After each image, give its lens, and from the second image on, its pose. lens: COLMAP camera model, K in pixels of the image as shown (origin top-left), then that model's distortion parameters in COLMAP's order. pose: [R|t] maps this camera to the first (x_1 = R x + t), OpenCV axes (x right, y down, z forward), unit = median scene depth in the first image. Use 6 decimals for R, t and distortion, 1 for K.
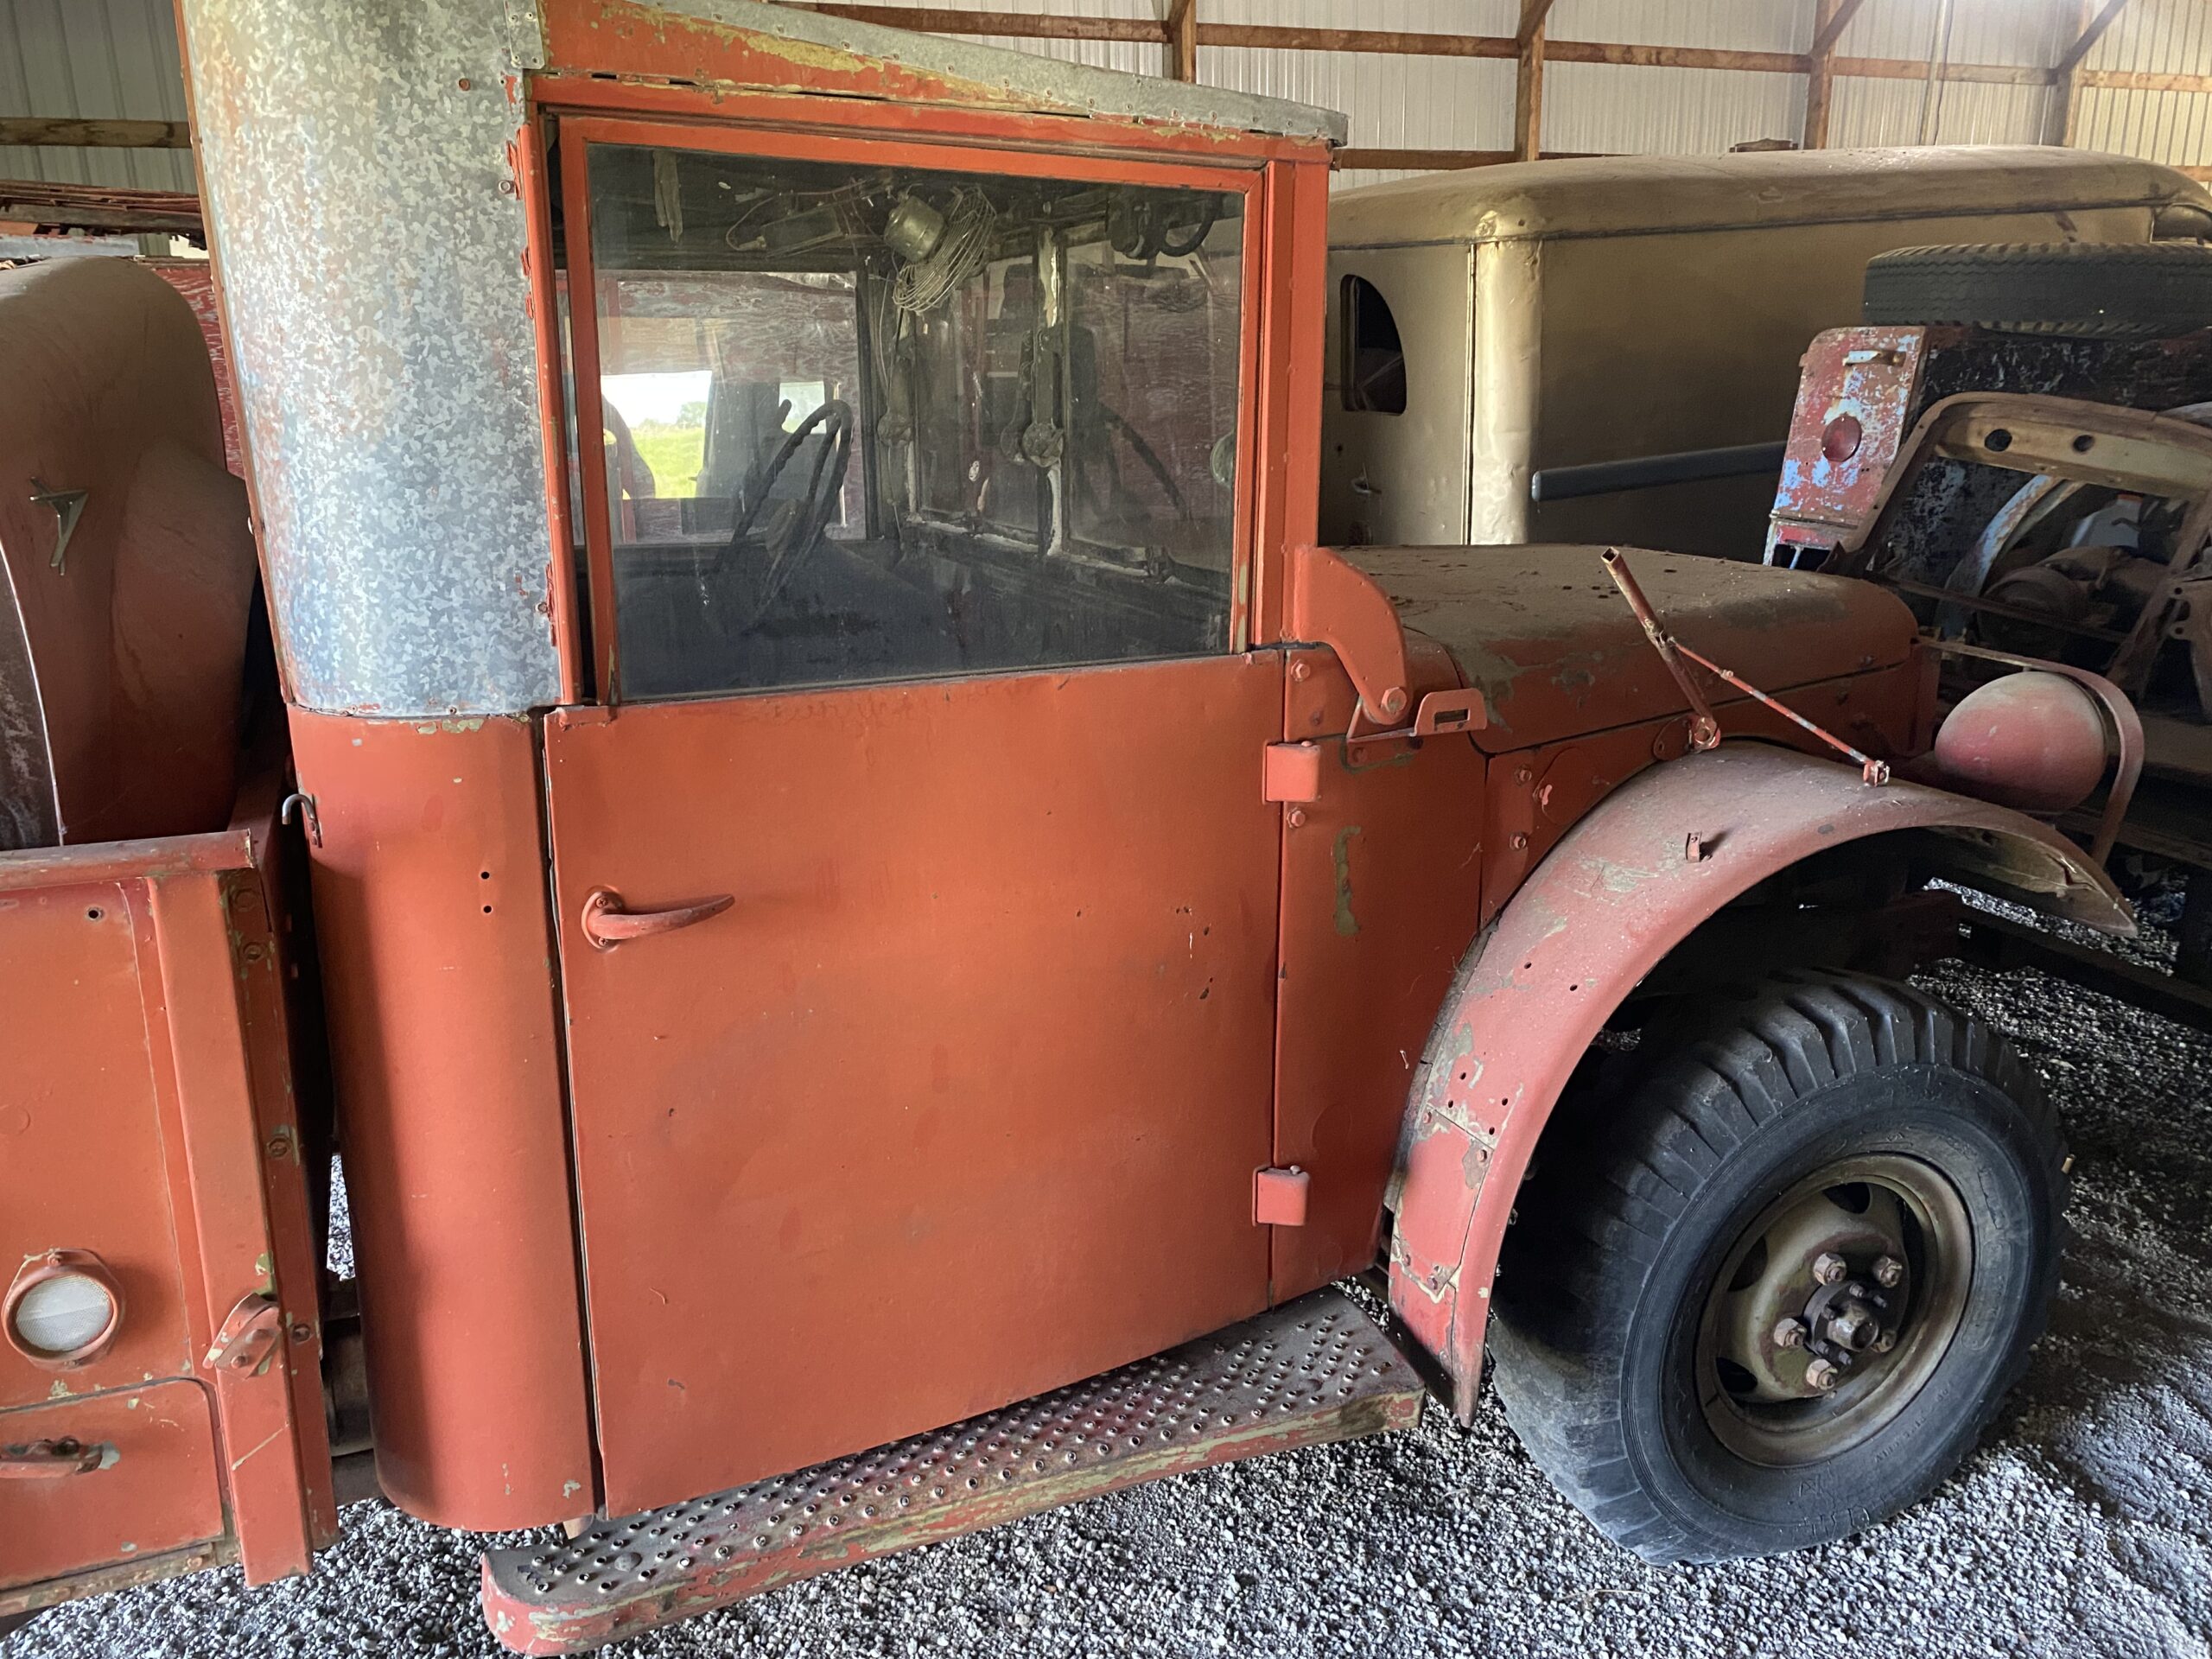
lens RADIAL K [[1723.9, 0, 1066.3], [0, 1723.9, 826.3], [0, 0, 1]] dist [-0.000411, 0.013194]
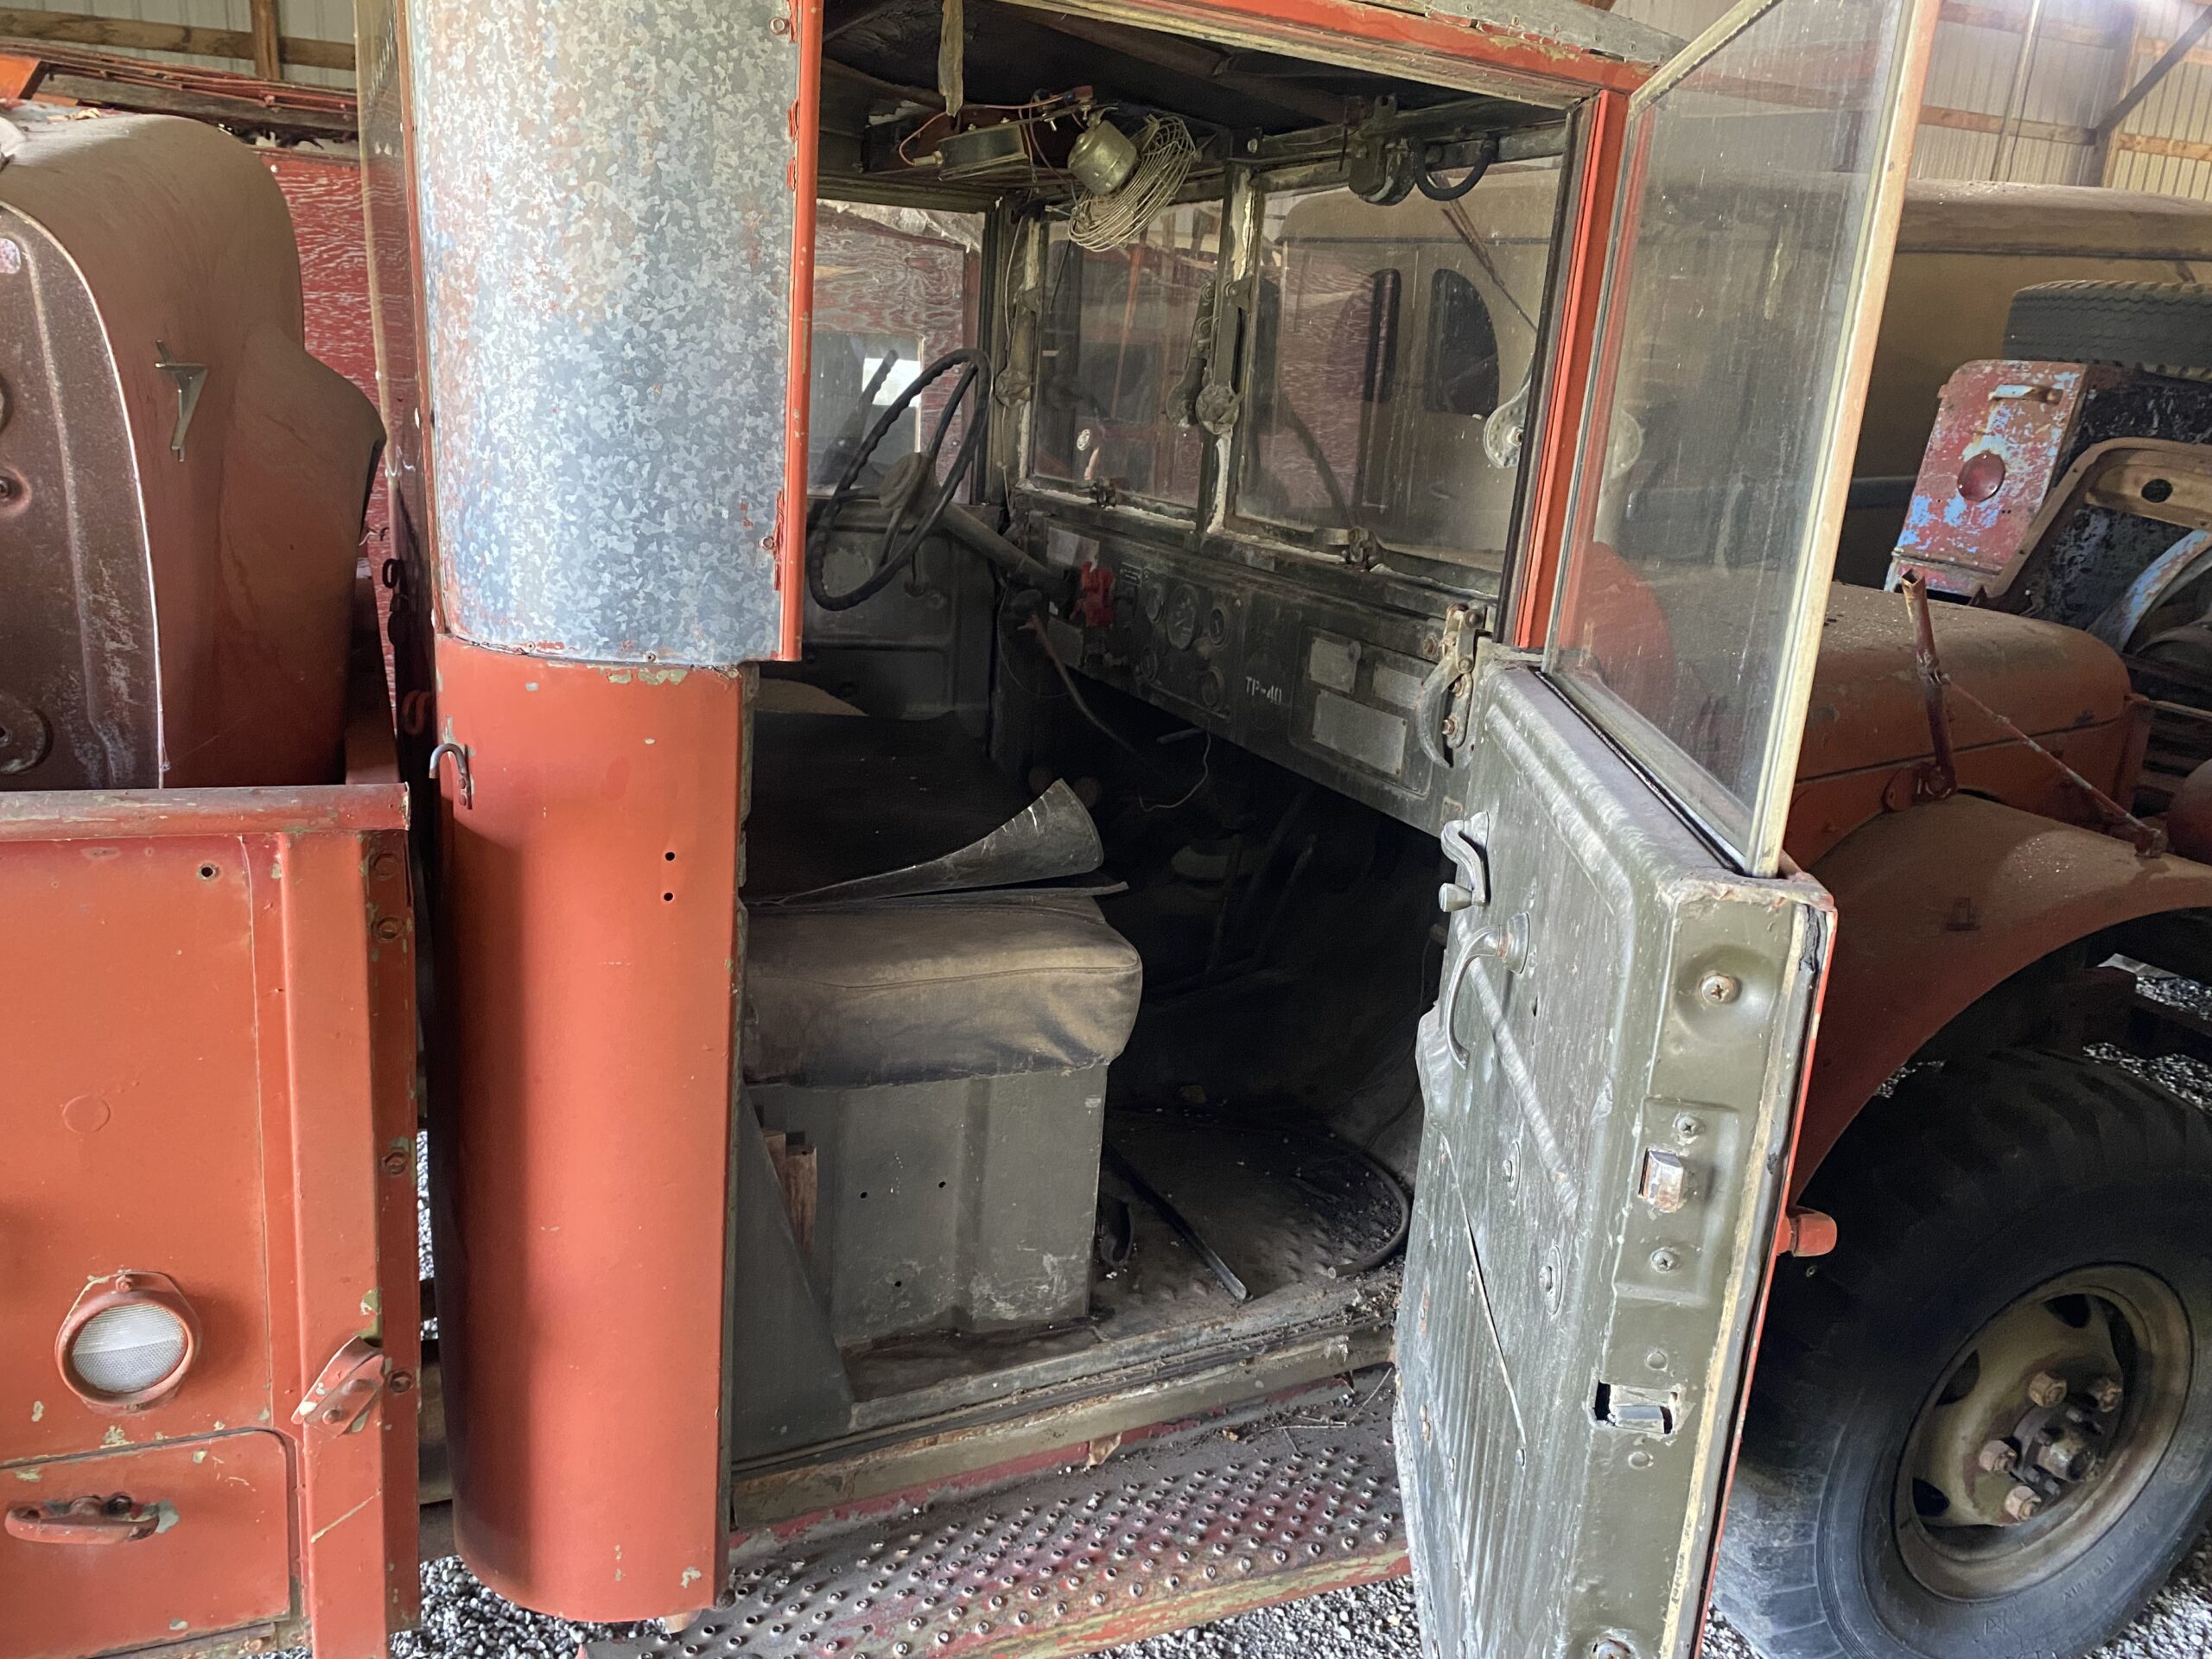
lens RADIAL K [[1720.4, 0, 1039.1], [0, 1720.4, 823.1], [0, 0, 1]] dist [0.008357, -0.002463]
pose [[0.997282, 0.071762, 0.016704, -0.176545], [-0.071818, 0.997414, 0.002778, -0.003048], [-0.016462, -0.003970, 0.999857, 0.165396]]
